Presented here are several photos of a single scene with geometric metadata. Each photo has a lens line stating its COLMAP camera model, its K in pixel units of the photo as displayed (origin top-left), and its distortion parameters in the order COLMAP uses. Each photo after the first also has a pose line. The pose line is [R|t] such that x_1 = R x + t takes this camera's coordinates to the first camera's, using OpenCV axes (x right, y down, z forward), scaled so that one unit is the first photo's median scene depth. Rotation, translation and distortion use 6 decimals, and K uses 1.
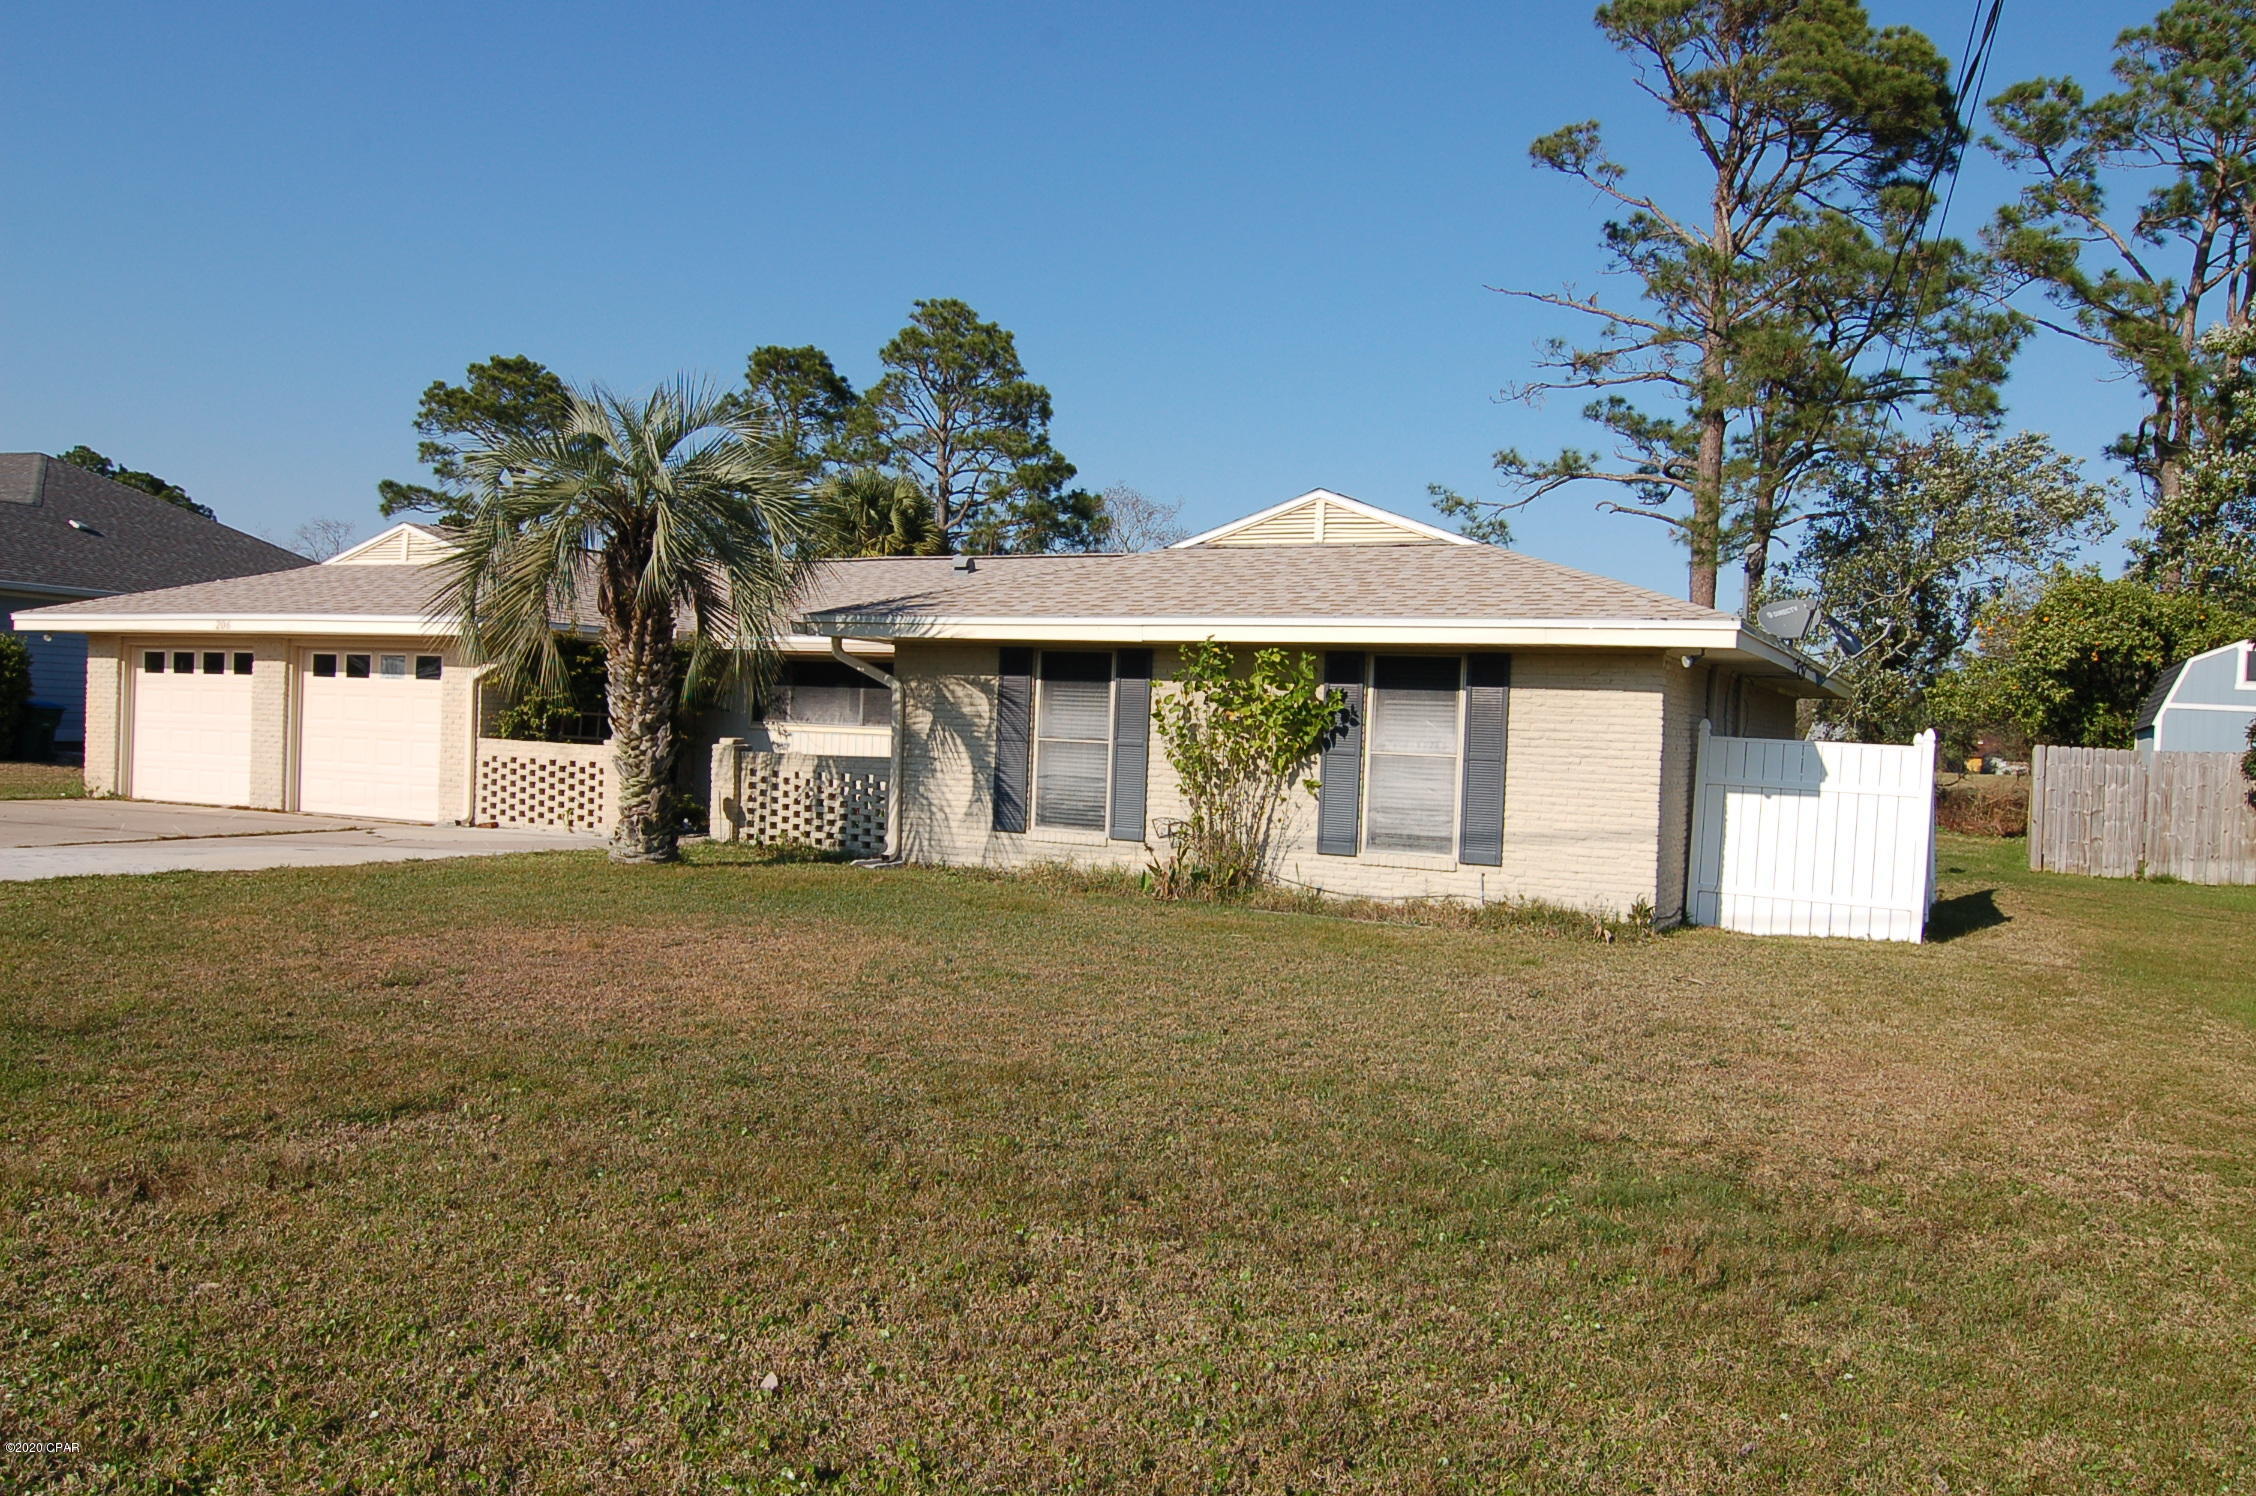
lens RADIAL K [[1679.6, 0, 1128.0], [0, 1679.6, 751.5], [0, 0, 1]] dist [-0.020498, 0.004519]
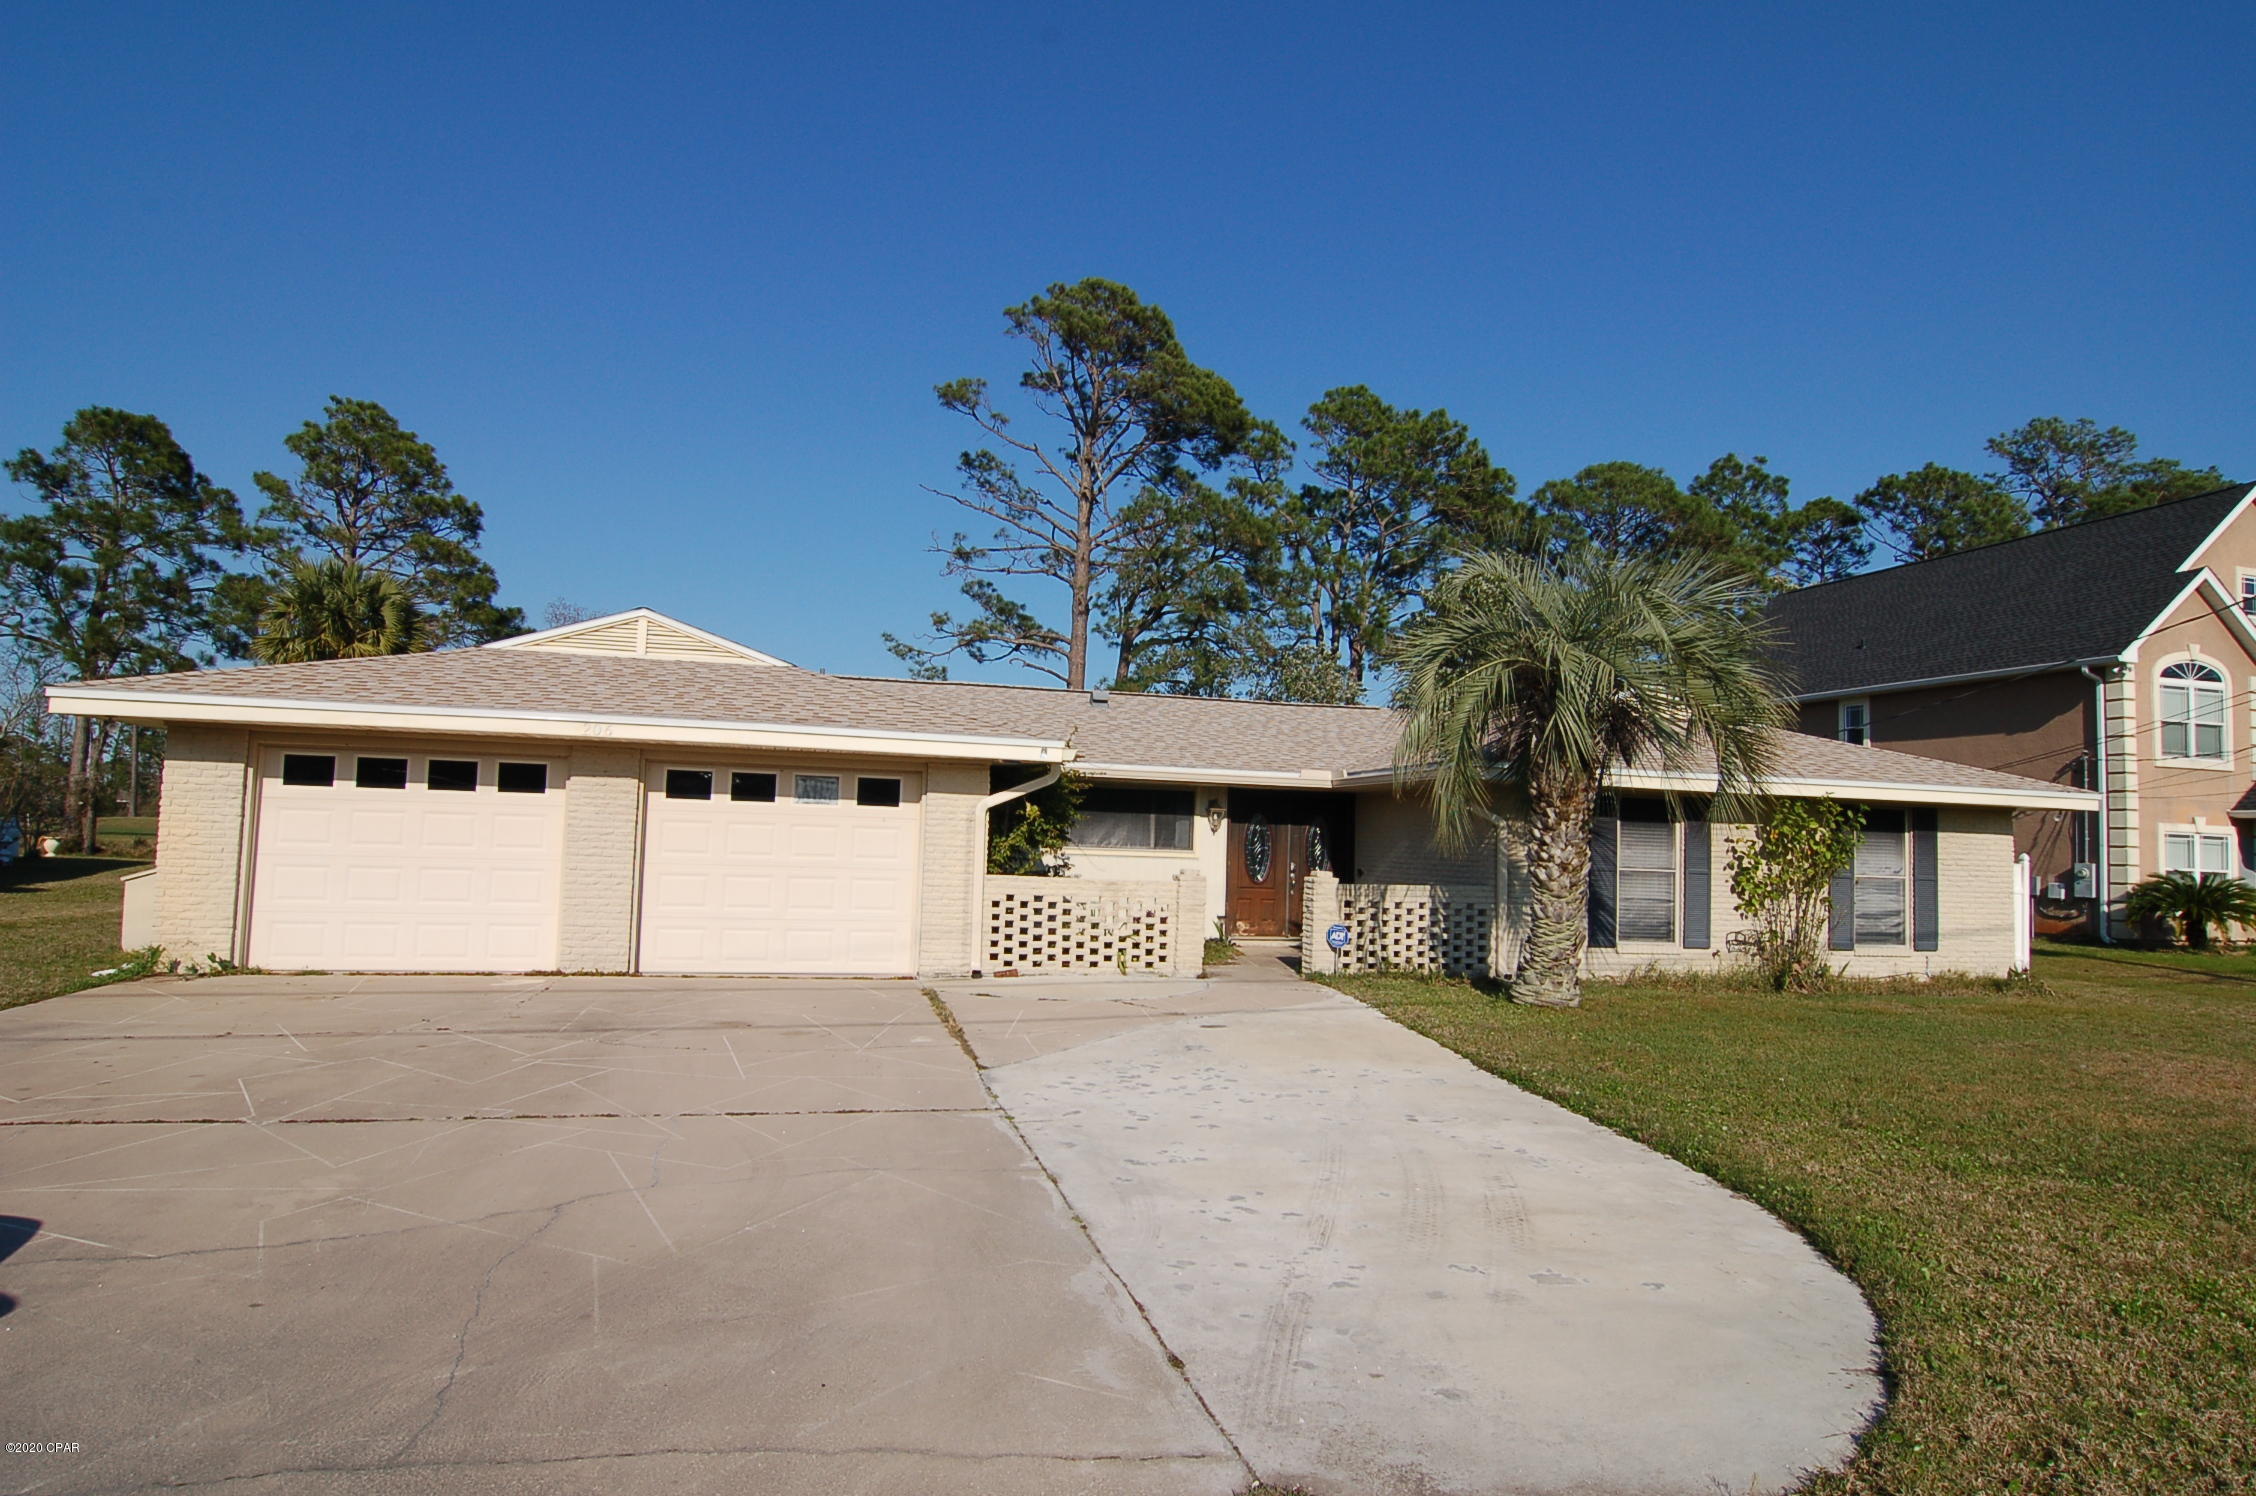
lens RADIAL K [[1242.9, 0, 1127.5], [0, 1242.9, 753.8], [0, 0, 1]] dist [-0.014101, -0.001134]
pose [[0.761827, 0.034528, 0.646860, -0.742456], [0.003739, 0.998327, -0.057693, -0.033091], [-0.647770, 0.046370, 0.760424, 0.439405]]
